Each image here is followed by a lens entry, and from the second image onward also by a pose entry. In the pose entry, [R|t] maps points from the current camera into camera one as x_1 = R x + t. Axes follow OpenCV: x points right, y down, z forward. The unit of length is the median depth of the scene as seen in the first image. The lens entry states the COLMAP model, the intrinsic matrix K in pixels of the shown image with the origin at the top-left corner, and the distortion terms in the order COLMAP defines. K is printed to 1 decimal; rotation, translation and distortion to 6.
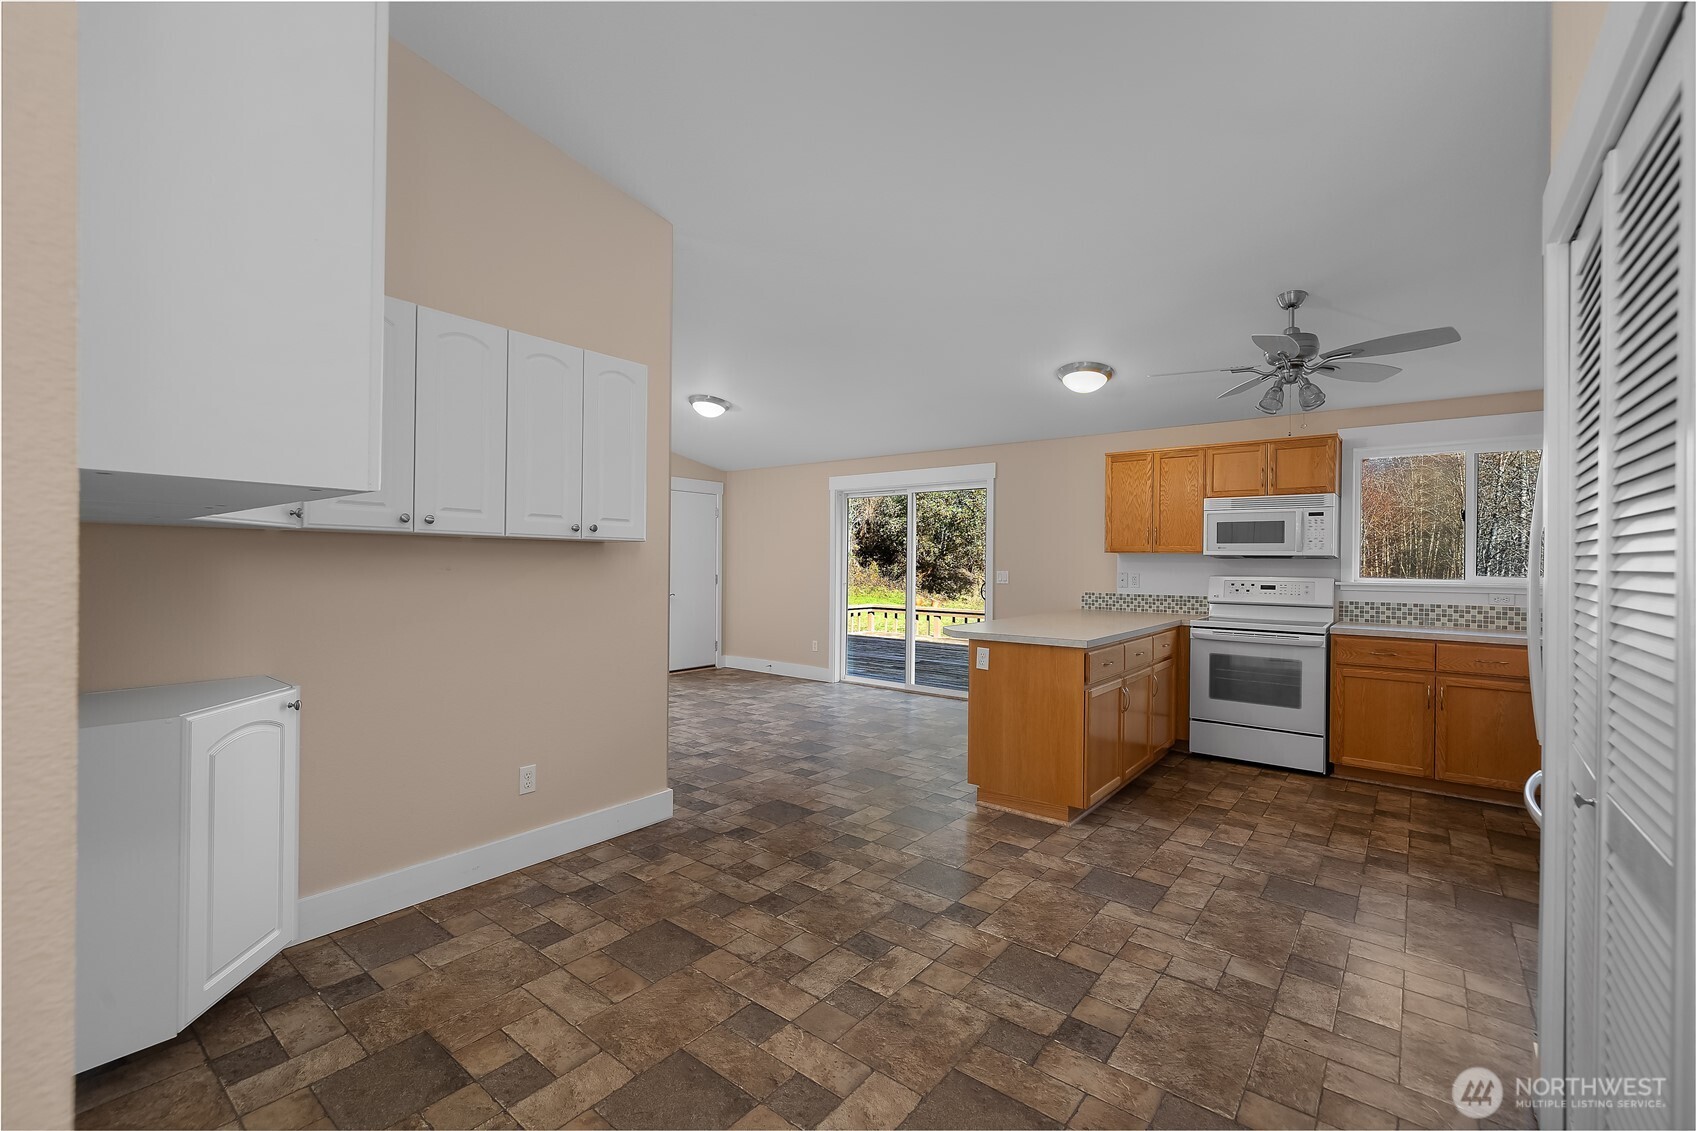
lens RADIAL K [[715.0, 0, 851.1], [0, 715.0, 560.4], [0, 0, 1]] dist [-0.000583, 0.000017]
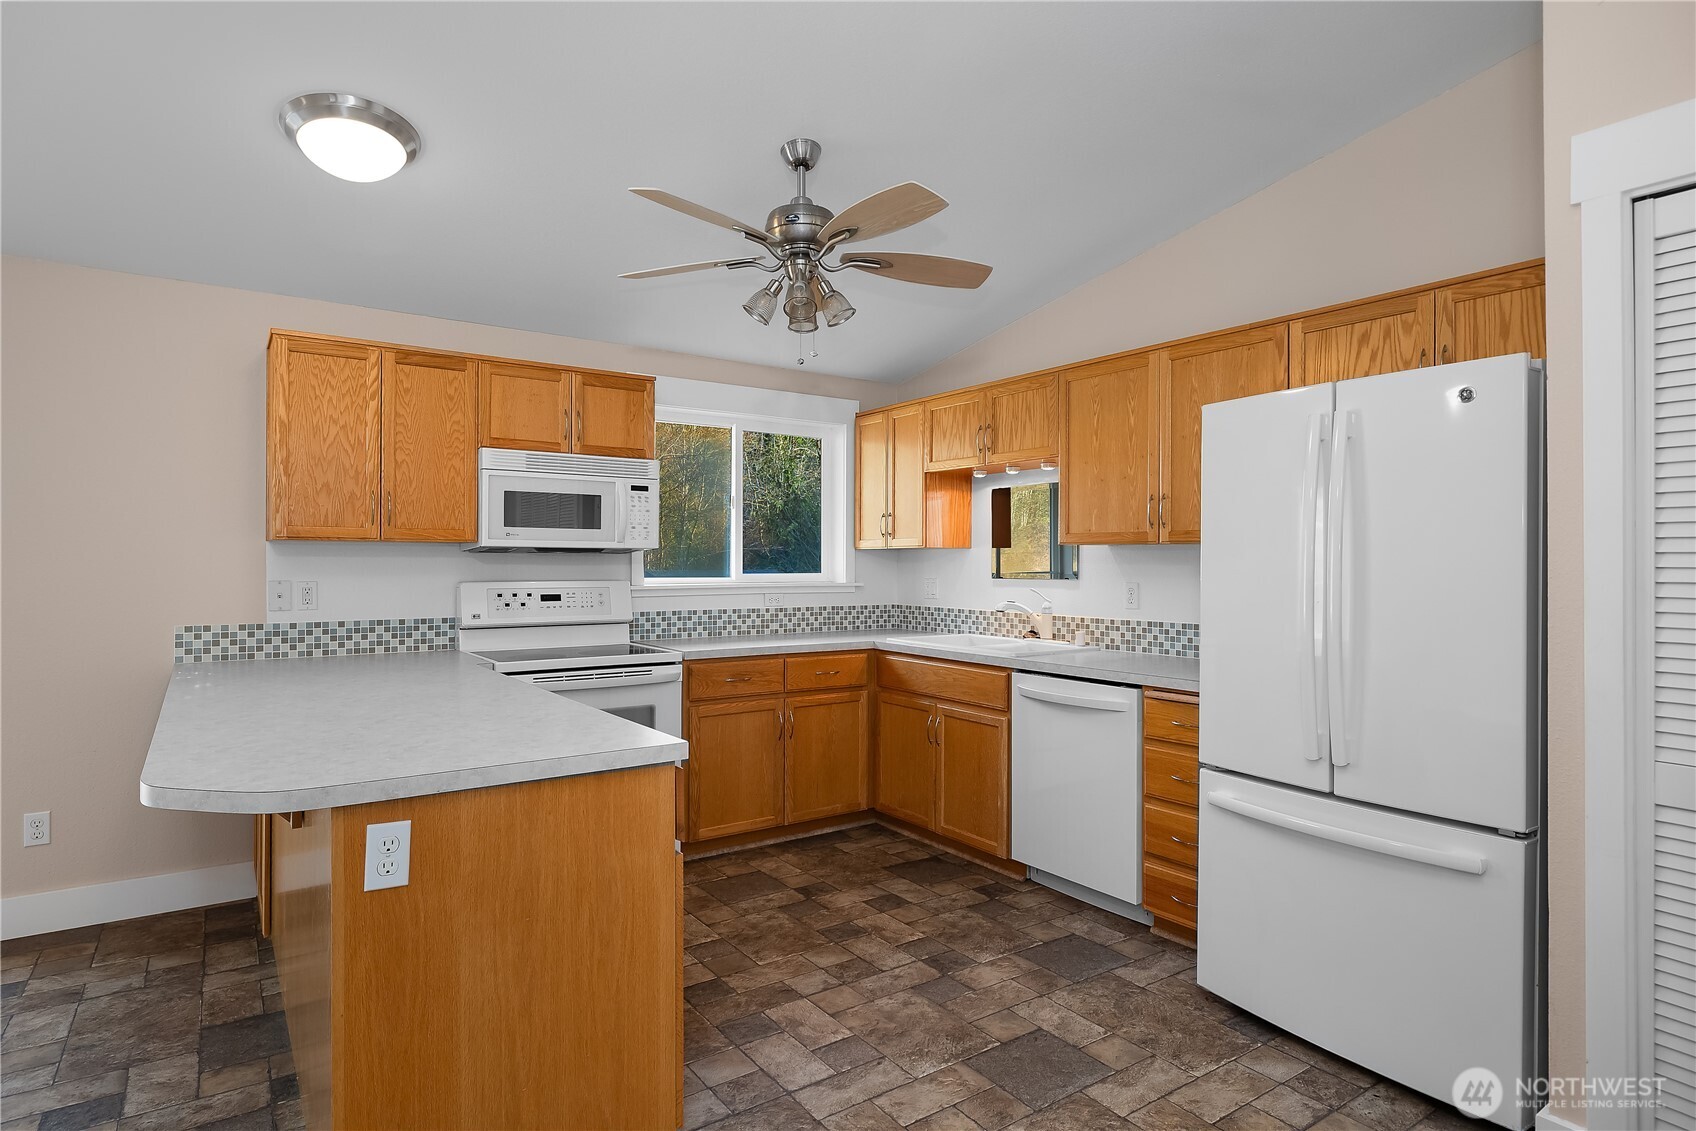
lens RADIAL K [[902.7, 0, 849.4], [0, 902.7, 563.9], [0, 0, 1]] dist [0.001513, 0.000293]
pose [[0.290958, -0.009541, 0.956688, -0.121628], [-0.001067, 0.999946, 0.010297, -0.001304], [-0.956735, -0.004017, 0.290932, 0.548643]]
